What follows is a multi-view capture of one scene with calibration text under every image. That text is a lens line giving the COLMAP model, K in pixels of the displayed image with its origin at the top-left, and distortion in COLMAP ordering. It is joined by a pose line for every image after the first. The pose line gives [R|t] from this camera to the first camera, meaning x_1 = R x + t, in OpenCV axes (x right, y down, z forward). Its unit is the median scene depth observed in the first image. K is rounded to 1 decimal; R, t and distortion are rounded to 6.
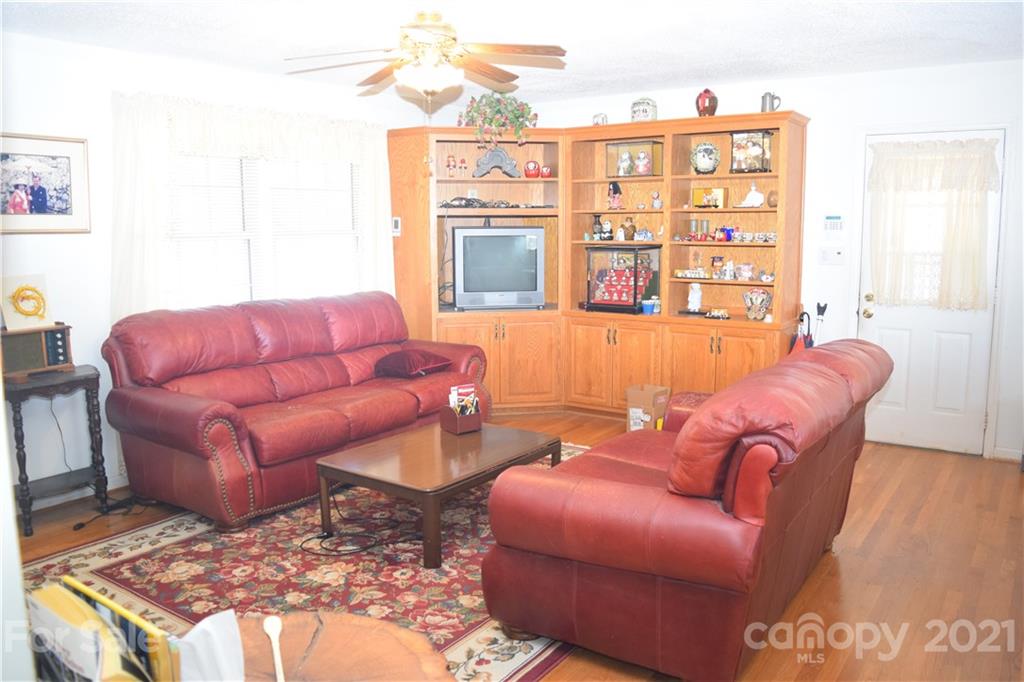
lens RADIAL K [[804.0, 0, 511.2], [0, 804.0, 340.5], [0, 0, 1]] dist [-0.096761, 0.023420]
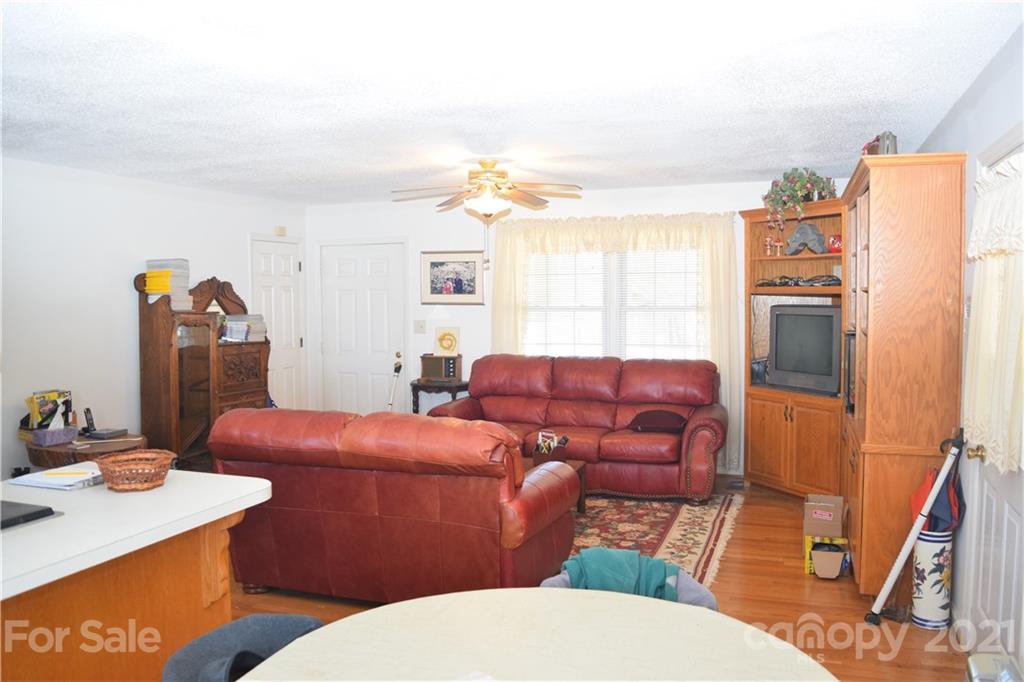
lens RADIAL K [[804.0, 0, 511.5], [0, 804.0, 340.2], [0, 0, 1]] dist [-0.096761, 0.023420]
pose [[-0.261628, -0.039944, 0.964342, -1.827012], [0.140849, 0.986867, 0.079090, -0.213460], [-0.954836, 0.156519, -0.252566, 1.553045]]
